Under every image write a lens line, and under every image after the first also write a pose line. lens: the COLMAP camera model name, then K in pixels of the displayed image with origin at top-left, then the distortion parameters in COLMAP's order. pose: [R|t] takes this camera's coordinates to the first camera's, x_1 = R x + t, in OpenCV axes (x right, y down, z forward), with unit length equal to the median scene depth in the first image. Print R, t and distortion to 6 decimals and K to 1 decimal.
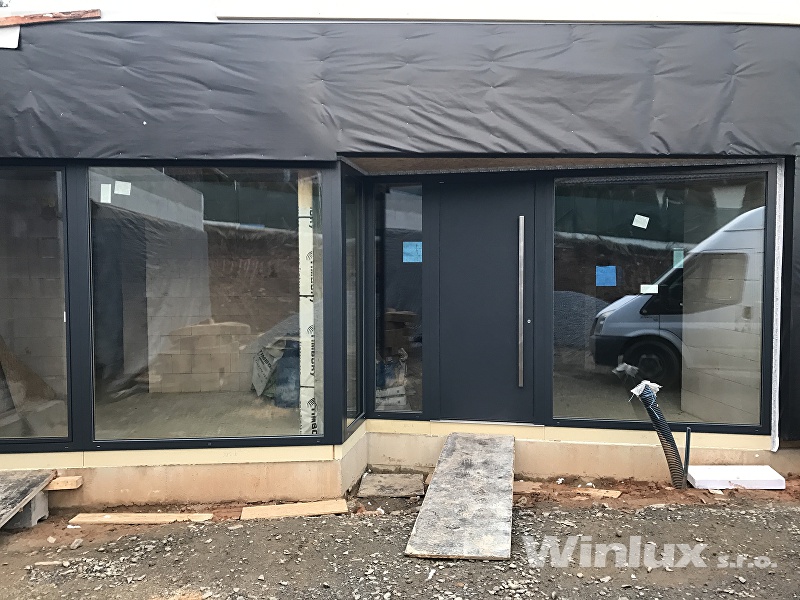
lens RADIAL K [[651.9, 0, 397.5], [0, 651.9, 294.7], [0, 0, 1]] dist [0.015922, -0.002026]
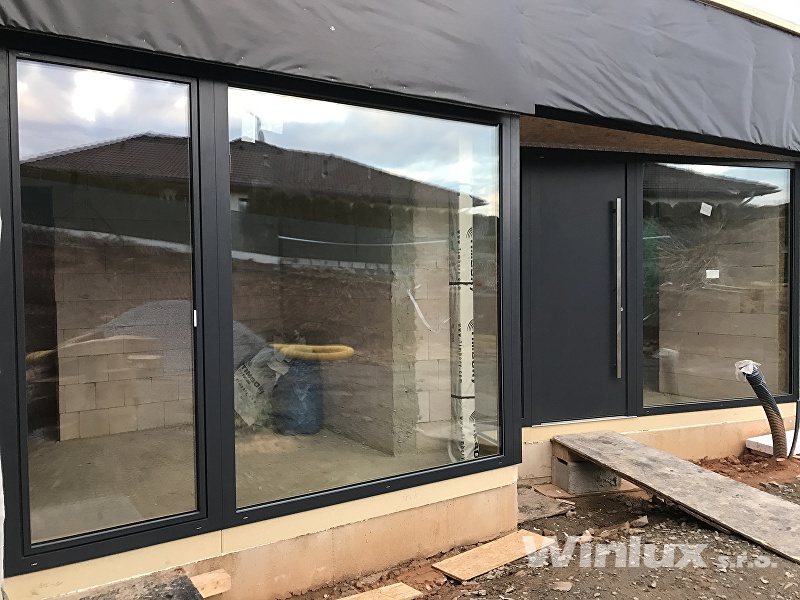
lens RADIAL K [[658.3, 0, 394.9], [0, 658.3, 296.4], [0, 0, 1]] dist [0.014336, -0.001028]
pose [[0.878083, -0.021954, 0.478004, -0.622588], [0.030050, 0.999505, -0.009295, 0.023525], [-0.477563, 0.022526, 0.878309, 0.346397]]
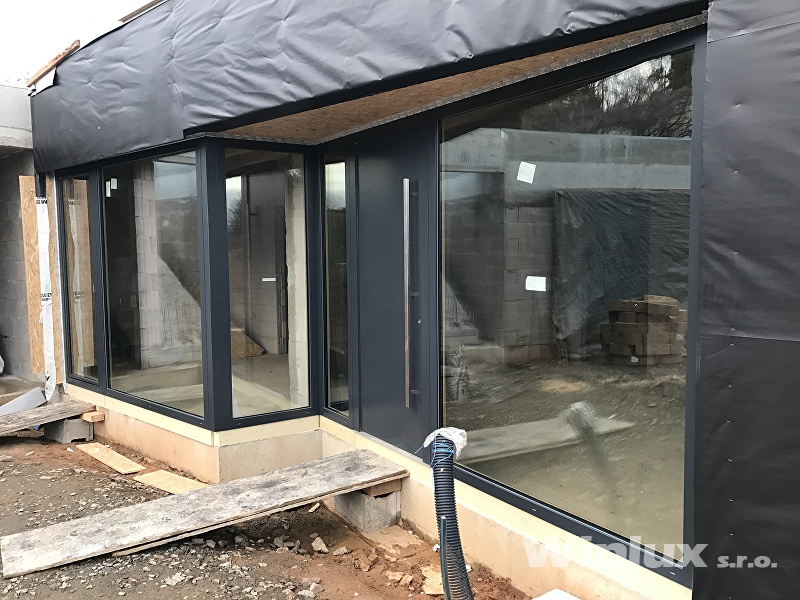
lens RADIAL K [[656.1, 0, 399.9], [0, 656.1, 295.4], [0, 0, 1]] dist [0.006292, 0.006632]
pose [[0.683327, 0.050055, -0.728395, 0.812861], [-0.022979, 0.998627, 0.047068, -0.025771], [0.729751, -0.015425, 0.683539, 0.541048]]
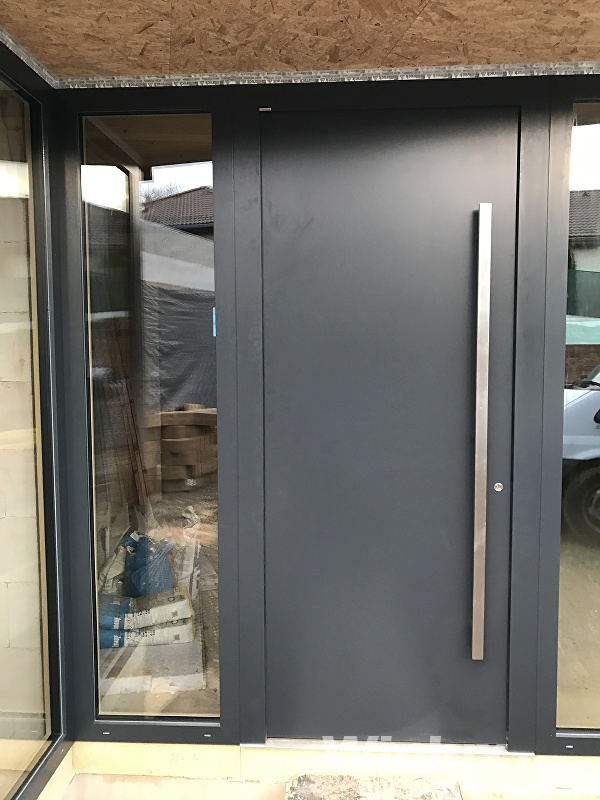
lens RADIAL K [[658.3, 0, 301.8], [0, 658.3, 395.6], [0, 0, 1]] dist [0.014336, -0.001028]
pose [[0.993070, -0.009145, 0.117172, 0.048648], [0.005073, 0.999374, 0.035007, -0.029933], [-0.117418, -0.034170, 0.992494, 0.711273]]
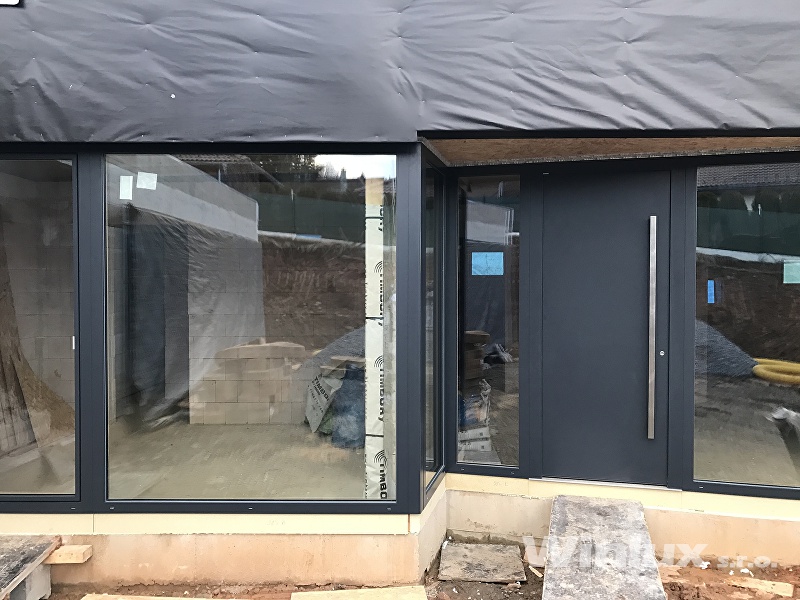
lens RADIAL K [[656.1, 0, 399.9], [0, 656.1, 295.4], [0, 0, 1]] dist [0.006292, 0.006632]
pose [[0.996744, 0.006364, -0.080379, -0.048961], [-0.007865, 0.999800, -0.018367, -0.011908], [0.080246, 0.018939, 0.996595, 0.229498]]
